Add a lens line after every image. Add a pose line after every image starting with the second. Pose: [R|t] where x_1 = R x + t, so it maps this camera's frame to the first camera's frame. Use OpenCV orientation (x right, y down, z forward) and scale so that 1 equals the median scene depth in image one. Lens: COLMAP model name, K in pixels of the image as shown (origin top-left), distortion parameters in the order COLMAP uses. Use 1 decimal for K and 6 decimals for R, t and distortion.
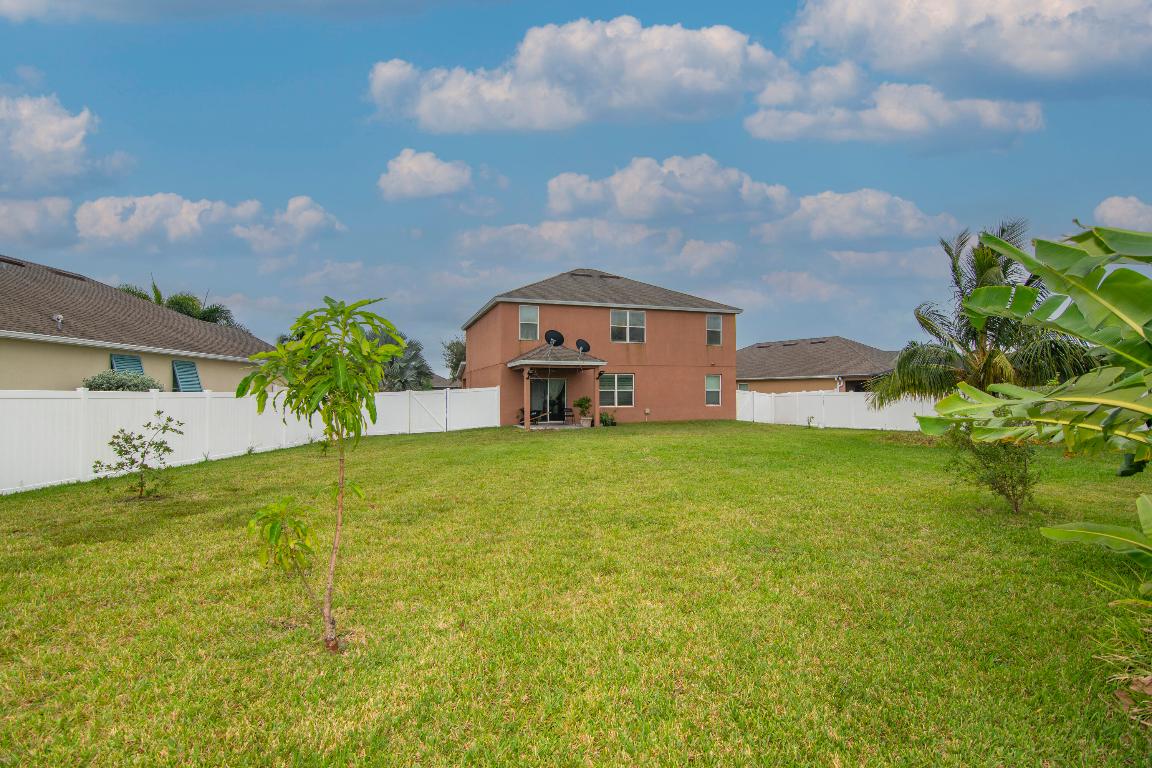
lens RADIAL K [[535.6, 0, 595.5], [0, 535.6, 387.2], [0, 0, 1]] dist [-0.002167, -0.000050]
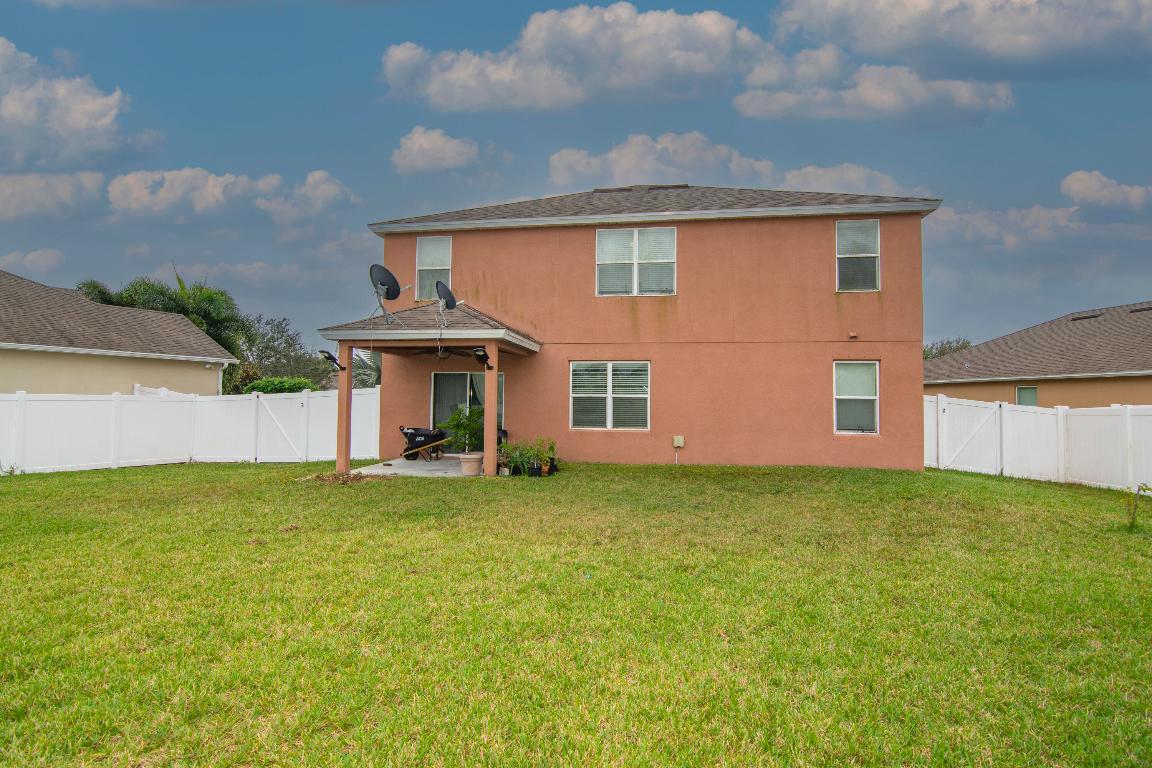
lens RADIAL K [[535.6, 0, 595.5], [0, 535.6, 387.2], [0, 0, 1]] dist [-0.002167, -0.000050]
pose [[0.878669, 0.000641, -0.477431, 0.254892], [-0.006442, 0.999924, -0.010513, 0.003559], [0.477388, 0.012313, 0.878607, 0.561081]]
